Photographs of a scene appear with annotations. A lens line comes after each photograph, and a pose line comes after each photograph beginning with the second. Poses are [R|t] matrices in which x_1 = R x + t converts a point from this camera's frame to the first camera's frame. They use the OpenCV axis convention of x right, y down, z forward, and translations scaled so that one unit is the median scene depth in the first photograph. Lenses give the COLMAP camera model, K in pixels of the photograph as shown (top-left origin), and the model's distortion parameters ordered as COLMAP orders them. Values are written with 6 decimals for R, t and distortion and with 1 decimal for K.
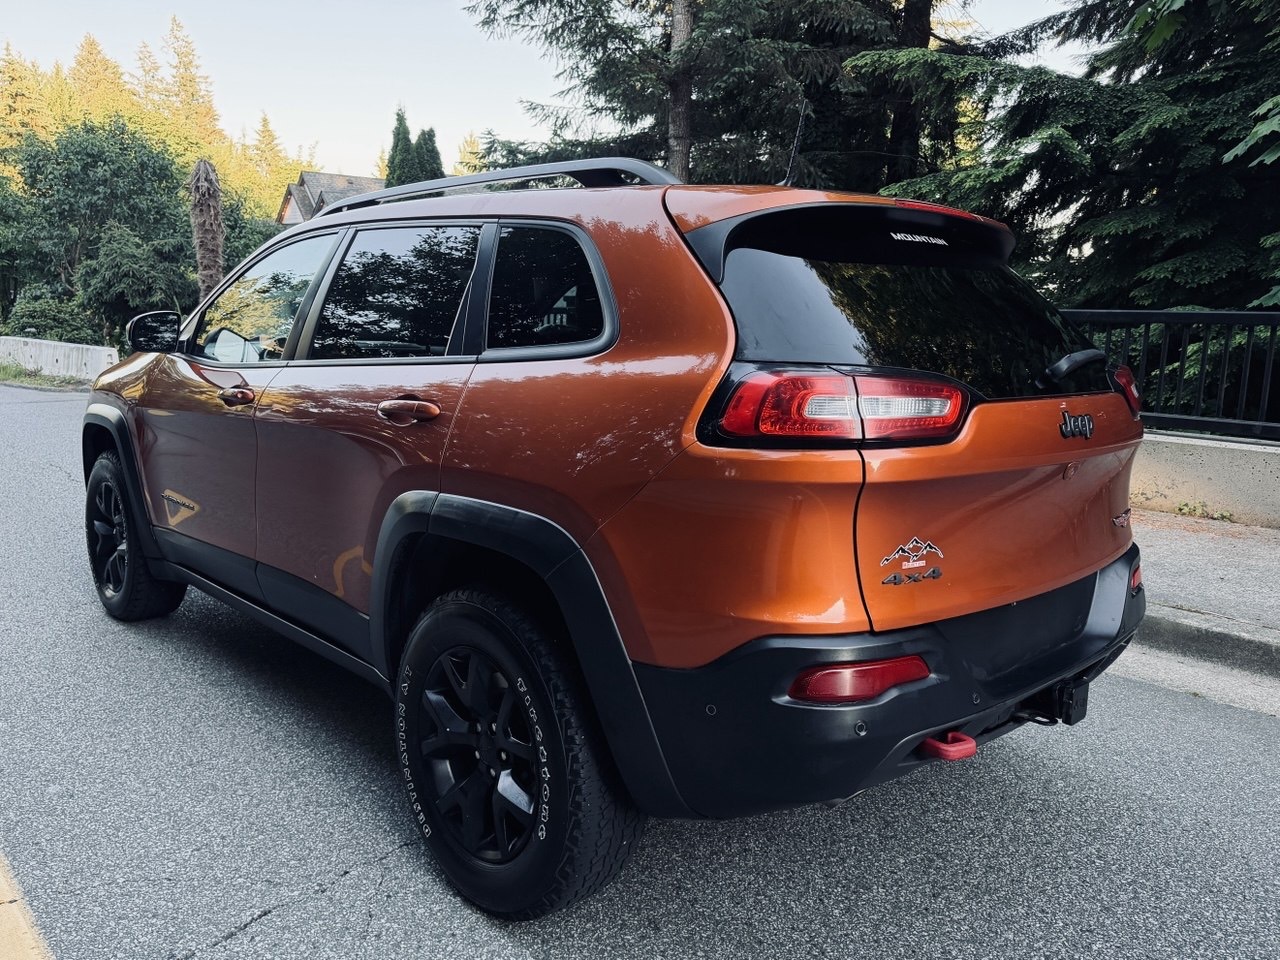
lens RADIAL K [[1416.5, 0, 640.0], [0, 1416.5, 480.0], [0, 0, 1]] dist [0.066981, -0.142202]
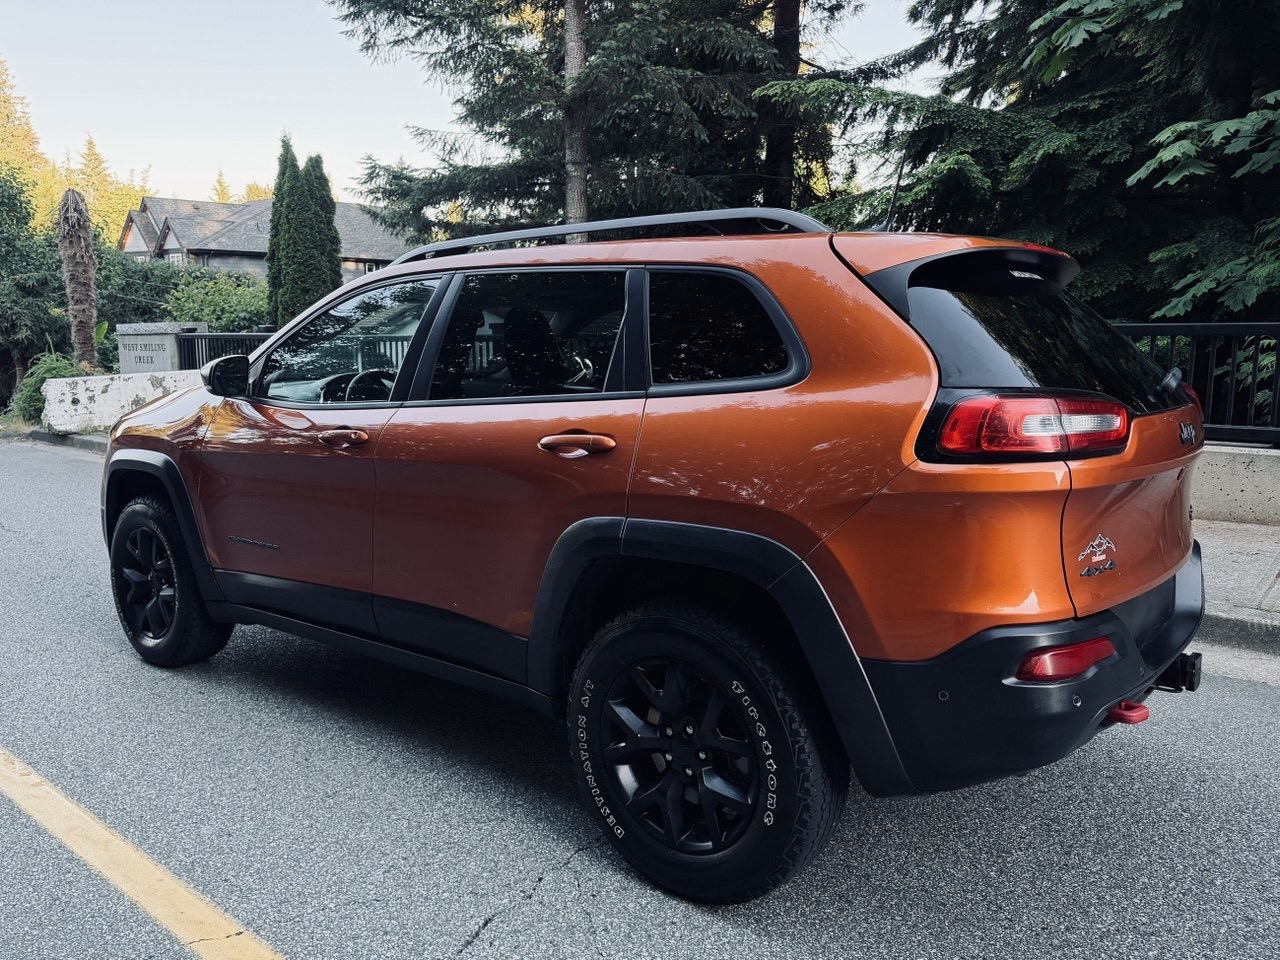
lens RADIAL K [[1491.9, 0, 605.6], [0, 1491.9, 480.3], [0, 0, 1]] dist [0.098818, -0.267094]
pose [[0.985861, -0.043910, 0.161707, -0.161675], [0.046238, 0.998874, -0.010661, -0.003981], [-0.161057, 0.017987, 0.986781, -0.059809]]
